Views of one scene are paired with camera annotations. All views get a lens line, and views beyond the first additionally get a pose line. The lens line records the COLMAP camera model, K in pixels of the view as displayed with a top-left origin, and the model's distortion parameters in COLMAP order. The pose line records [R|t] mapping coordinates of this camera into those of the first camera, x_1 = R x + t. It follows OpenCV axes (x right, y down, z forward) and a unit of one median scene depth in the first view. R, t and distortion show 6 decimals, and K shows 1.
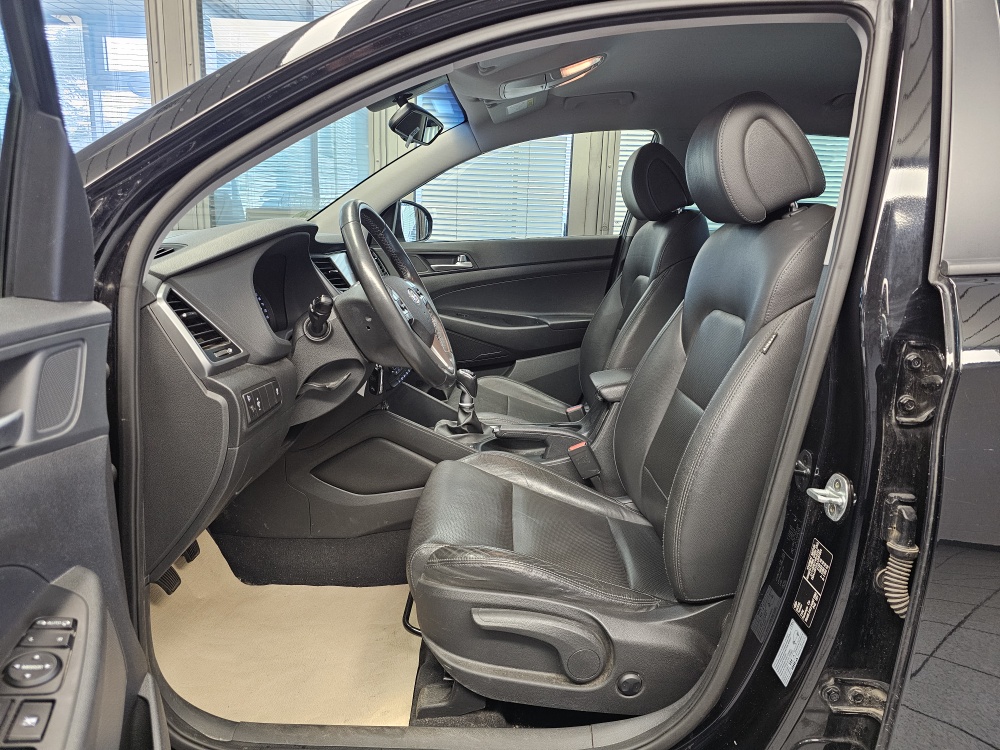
lens RADIAL K [[676.0, 0, 505.0], [0, 676.0, 361.6], [0, 0, 1]] dist [0.048406, -0.000141]
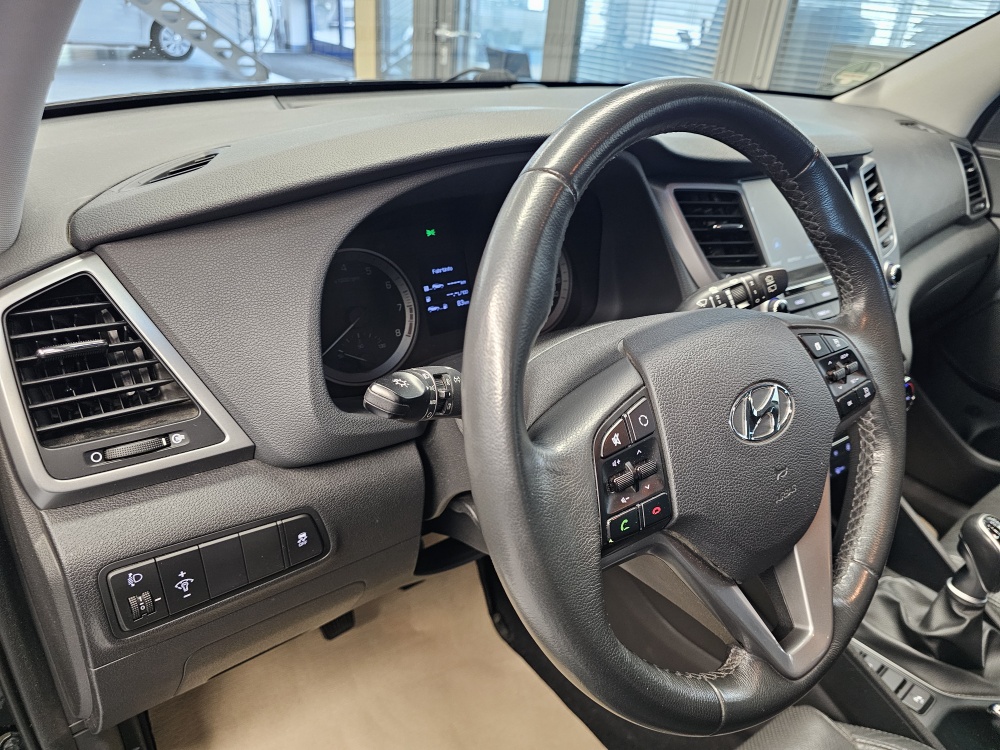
lens RADIAL K [[696.6, 0, 500.0], [0, 696.6, 375.0], [0, 0, 1]] dist [0.073213, -0.056918]
pose [[0.637360, 0.383875, -0.668141, 0.003672], [-0.221082, 0.921722, 0.318671, -0.226181], [0.738171, -0.055395, 0.672336, 0.811575]]
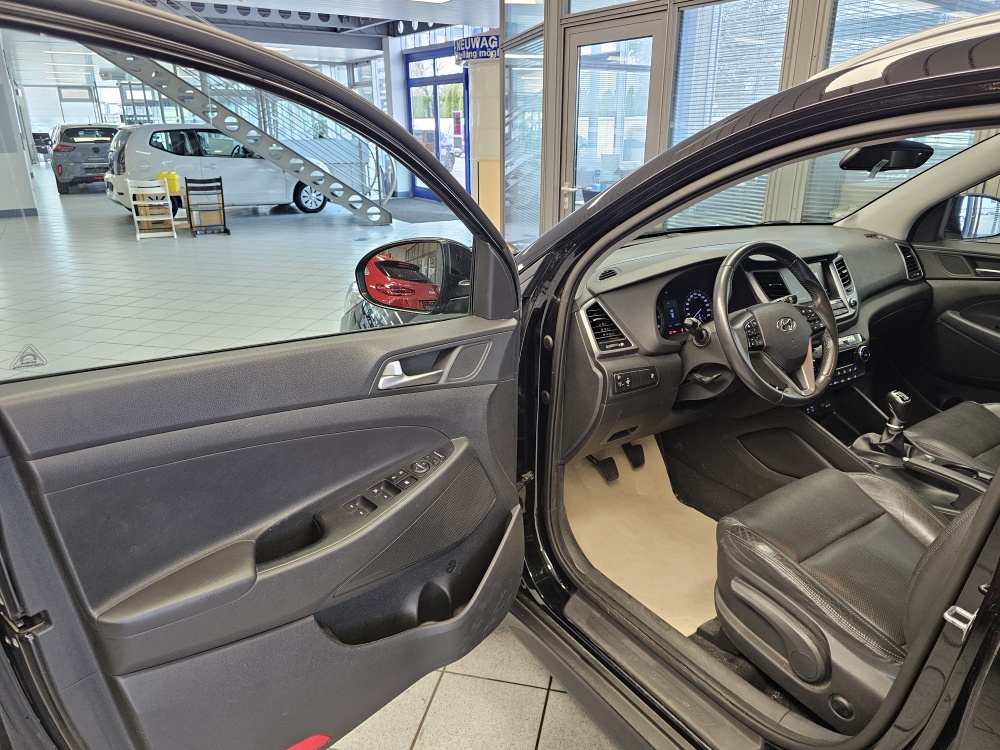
lens RADIAL K [[676.0, 0, 505.0], [0, 676.0, 361.6], [0, 0, 1]] dist [0.048406, -0.000141]
pose [[0.578653, 0.233754, -0.781357, 0.632128], [-0.153844, 0.972132, 0.176894, -0.200882], [0.800932, 0.017847, 0.598489, -0.138295]]
